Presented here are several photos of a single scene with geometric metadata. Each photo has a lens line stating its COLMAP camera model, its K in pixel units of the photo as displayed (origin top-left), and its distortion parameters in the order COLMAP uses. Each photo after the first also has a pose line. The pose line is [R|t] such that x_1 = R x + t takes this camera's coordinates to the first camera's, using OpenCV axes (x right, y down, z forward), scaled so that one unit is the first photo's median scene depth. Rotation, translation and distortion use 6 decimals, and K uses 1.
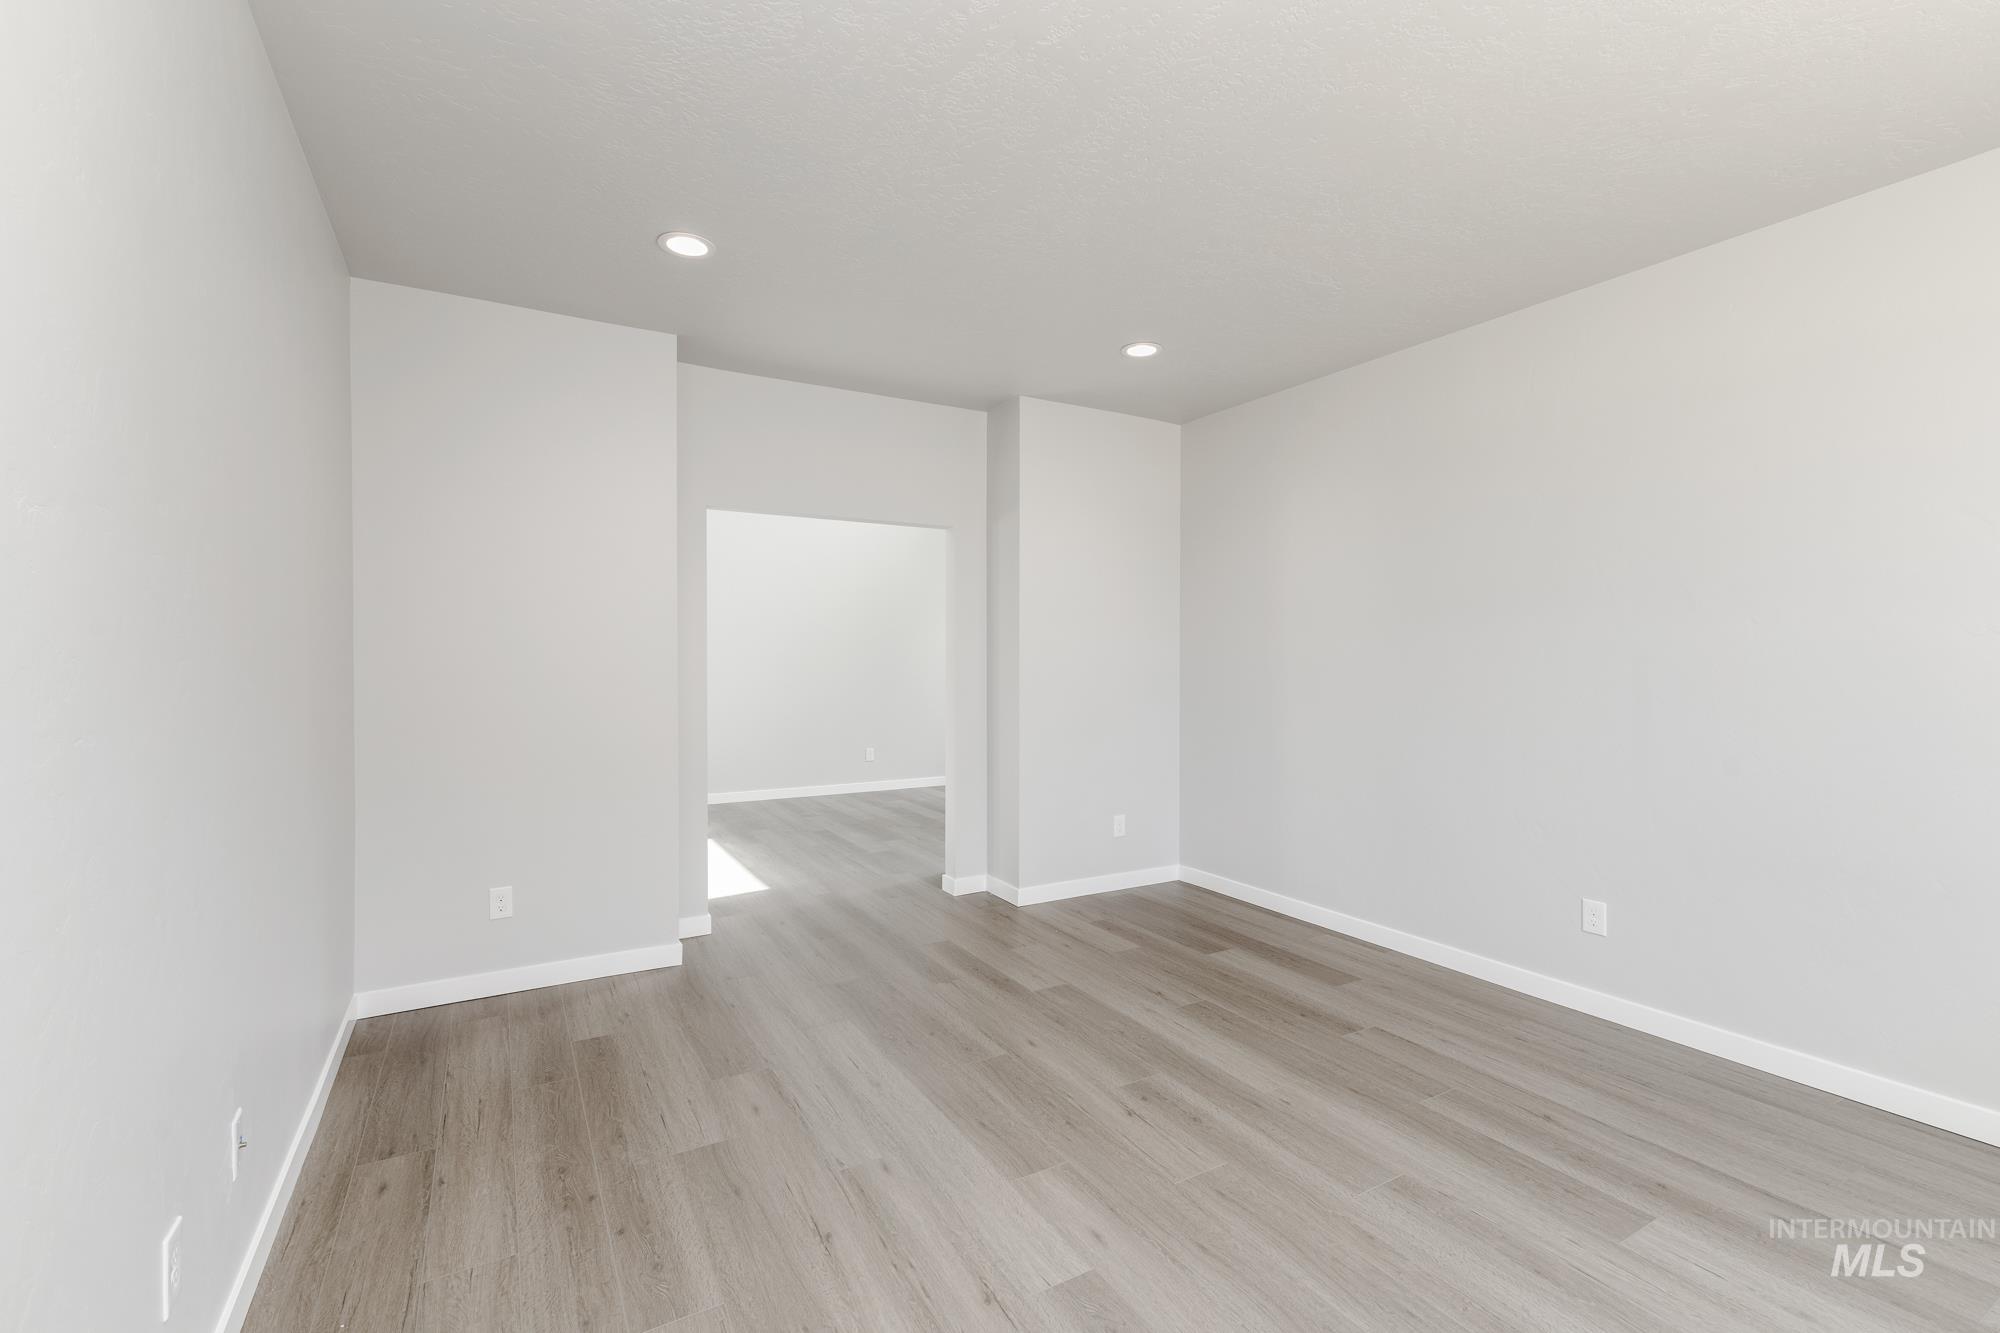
lens RADIAL K [[864.6, 0, 1003.4], [0, 864.6, 664.9], [0, 0, 1]] dist [0.010900, -0.002016]
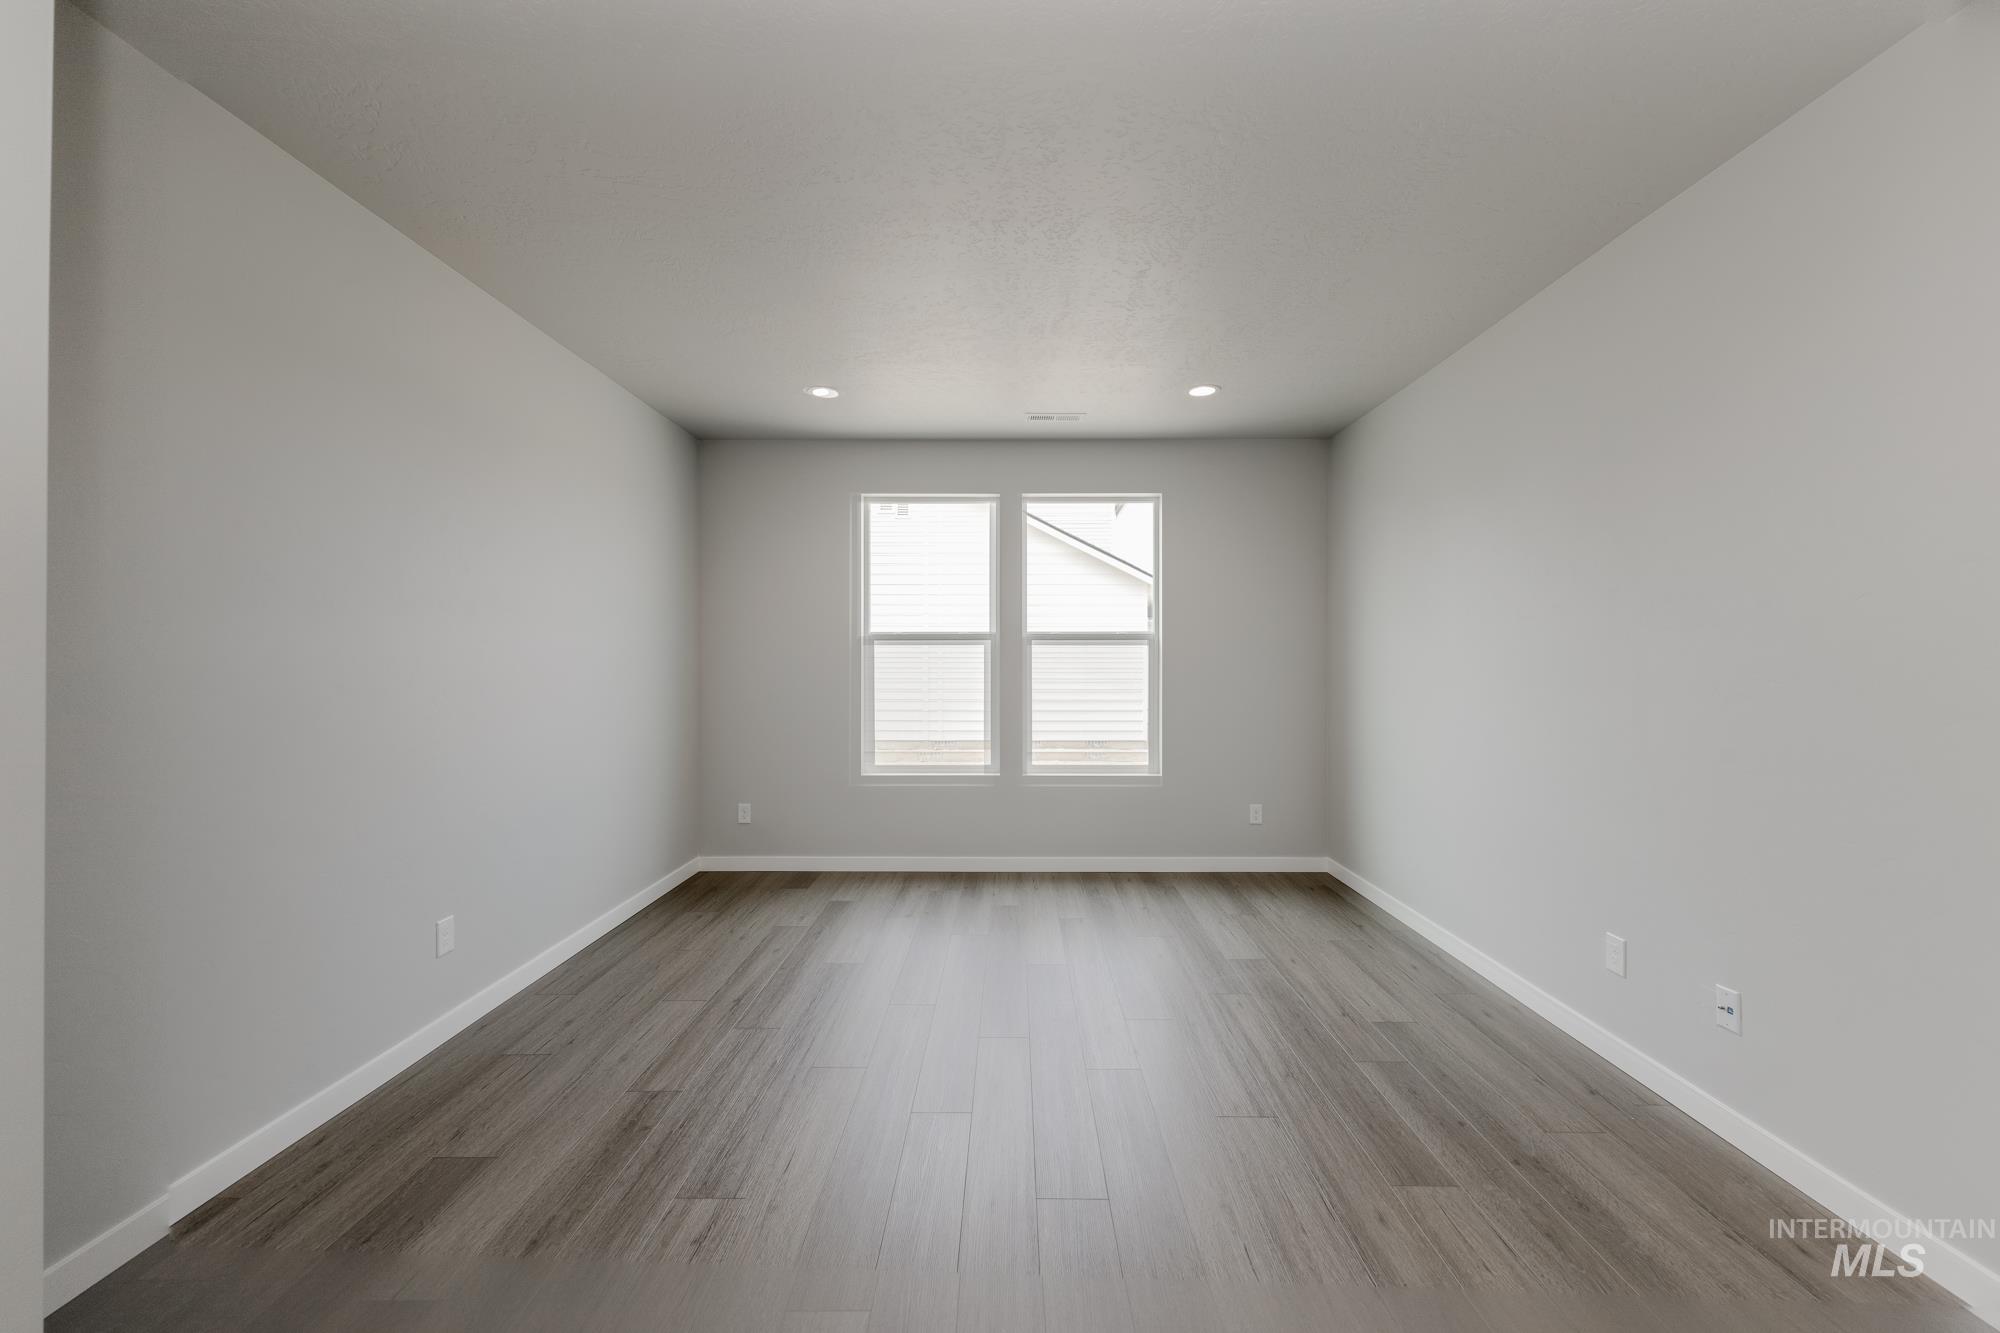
lens RADIAL K [[864.6, 0, 992.4], [0, 864.6, 663.7], [0, 0, 1]] dist [0.010900, -0.002016]
pose [[-0.866404, 0.001200, 0.499342, -0.422780], [0.007110, 0.999925, 0.009934, -0.014705], [-0.499293, 0.012157, -0.866348, 2.103909]]
